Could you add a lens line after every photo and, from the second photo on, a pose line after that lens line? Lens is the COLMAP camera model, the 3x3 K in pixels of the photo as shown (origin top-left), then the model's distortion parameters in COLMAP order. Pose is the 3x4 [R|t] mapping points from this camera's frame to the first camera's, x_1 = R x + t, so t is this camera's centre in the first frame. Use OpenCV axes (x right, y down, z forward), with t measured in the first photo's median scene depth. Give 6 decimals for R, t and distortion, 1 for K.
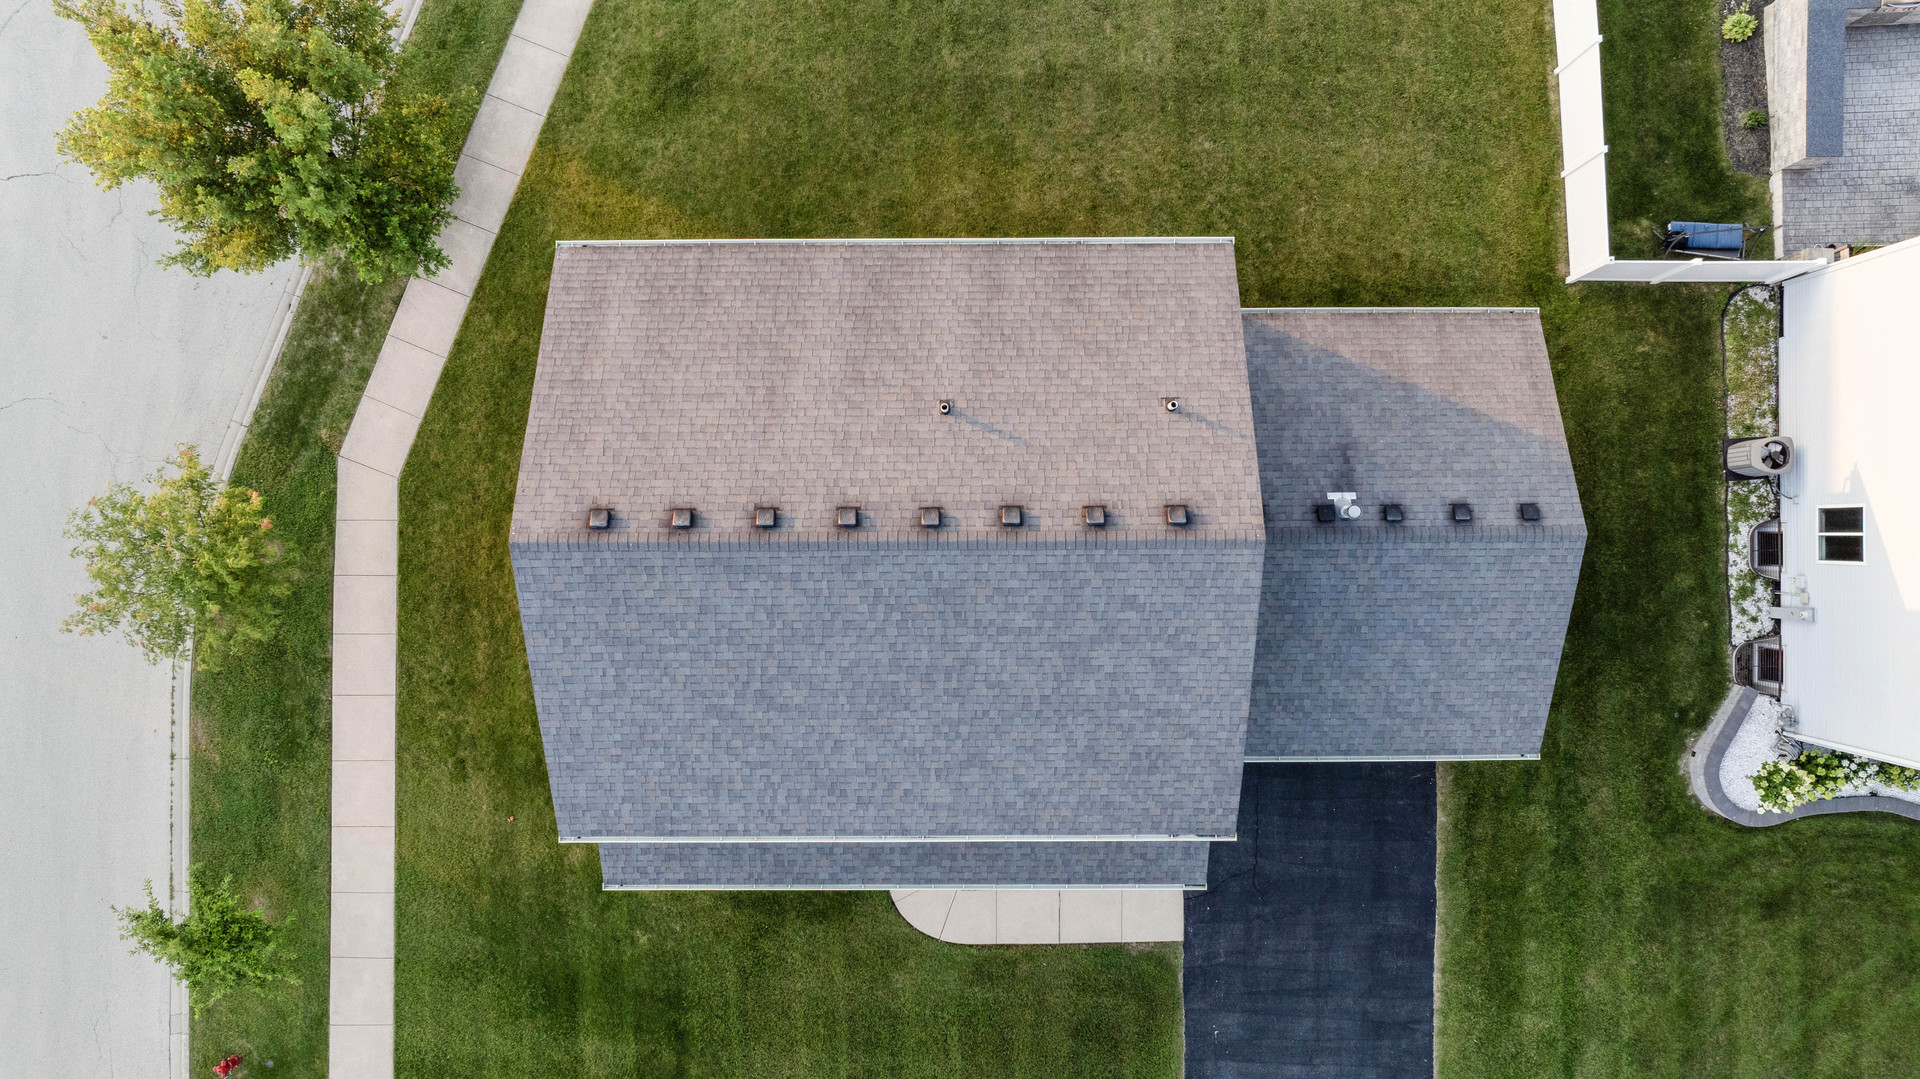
lens RADIAL K [[1351.5, 0, 959.1], [0, 1351.5, 530.6], [0, 0, 1]] dist [-0.017043, -0.020505]
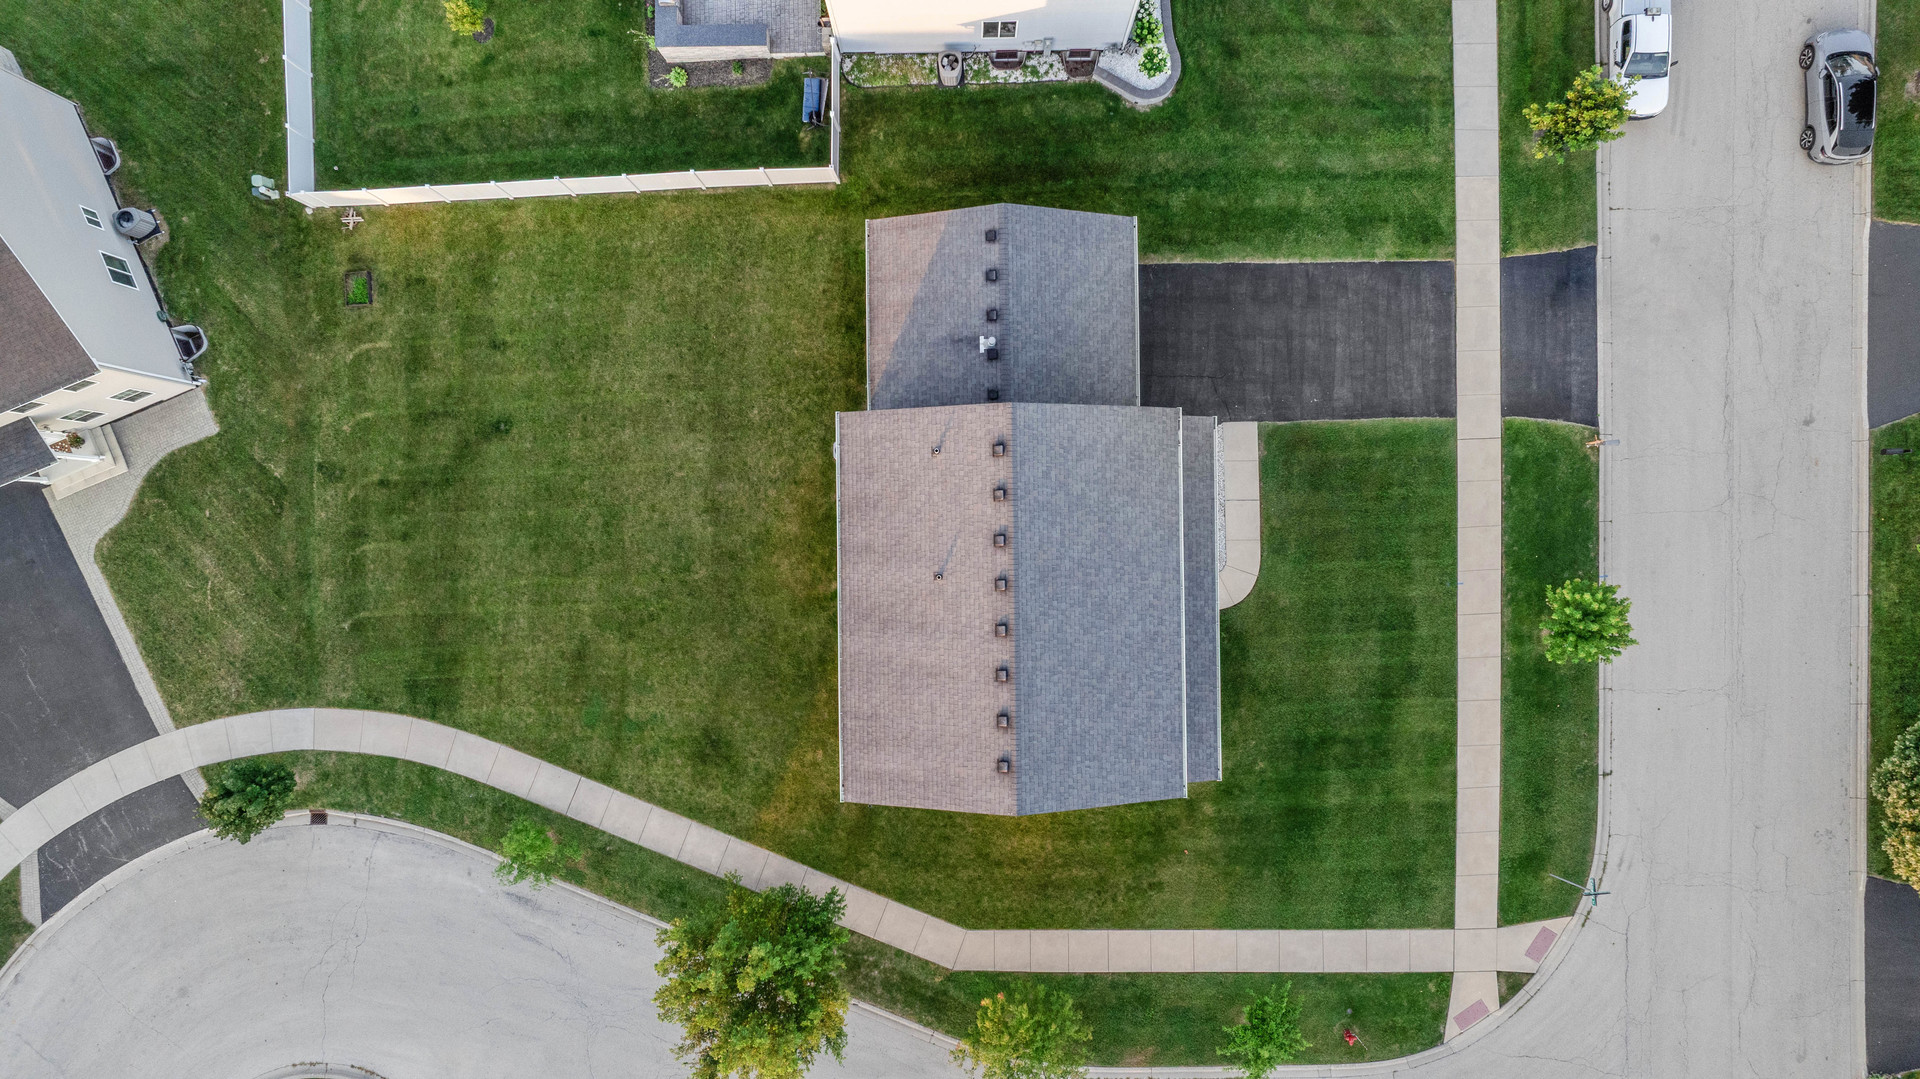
lens RADIAL K [[1350.3, 0, 959.0], [0, 1350.3, 532.0], [0, 0, 1]] dist [-0.014216, -0.007401]
pose [[-0.008331, -0.999875, 0.013441, 0.021172], [0.999962, -0.008363, -0.002374, -0.049258], [0.002486, 0.013421, 0.999907, -0.662332]]
